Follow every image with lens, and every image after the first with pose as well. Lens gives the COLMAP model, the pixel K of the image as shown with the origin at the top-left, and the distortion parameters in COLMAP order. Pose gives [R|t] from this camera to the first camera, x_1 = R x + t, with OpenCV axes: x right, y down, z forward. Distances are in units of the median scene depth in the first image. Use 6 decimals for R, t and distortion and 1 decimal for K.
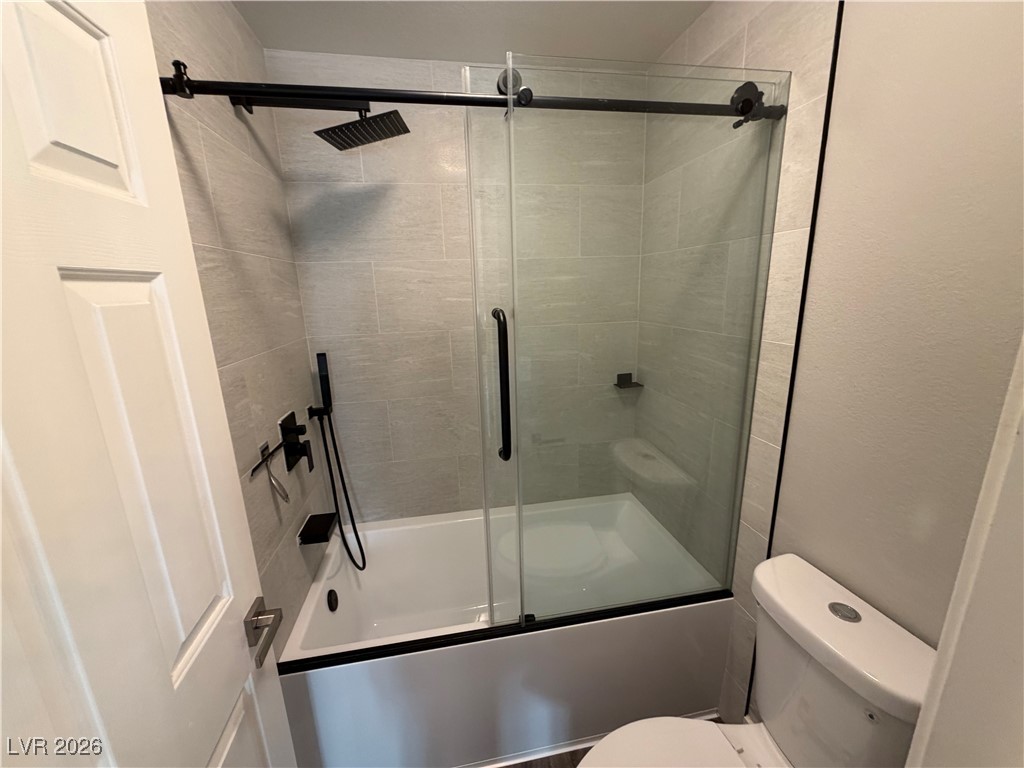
lens RADIAL K [[407.3, 0, 509.6], [0, 407.3, 383.7], [0, 0, 1]] dist [-0.002849, 0.000498]
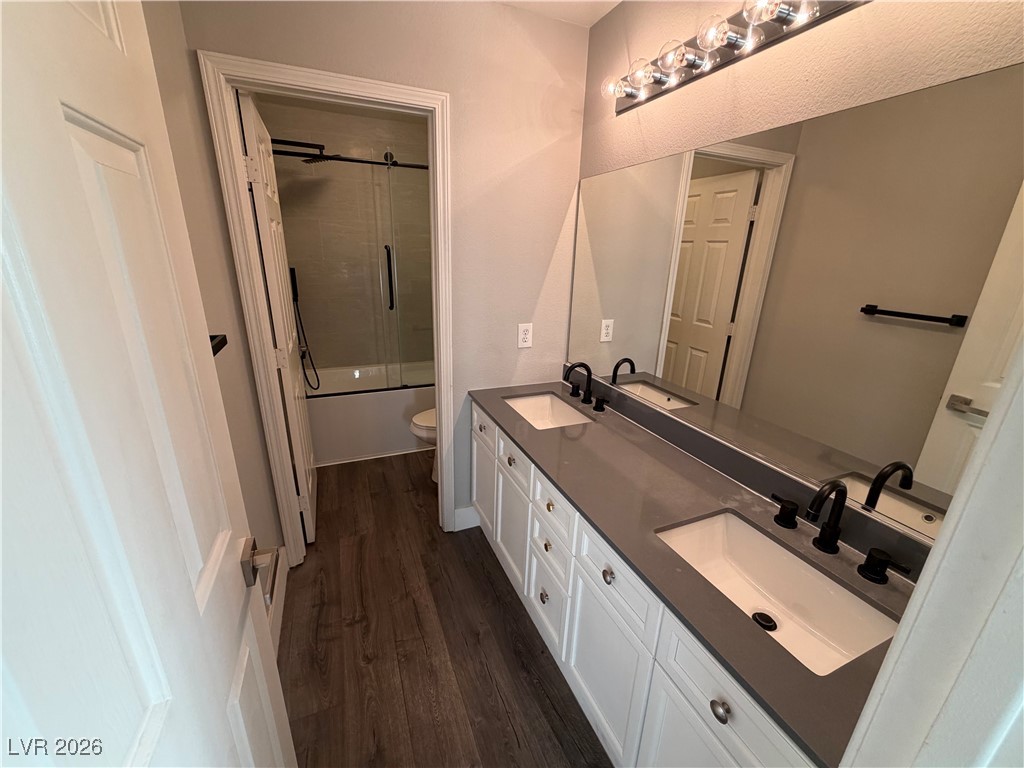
lens RADIAL K [[407.3, 0, 511.5], [0, 407.3, 385.5], [0, 0, 1]] dist [-0.002849, 0.000498]
pose [[0.974082, -0.014936, 0.225701, 0.122922], [-0.004307, 0.996412, 0.084524, 0.403594], [-0.226154, -0.083305, 0.970523, -1.457505]]
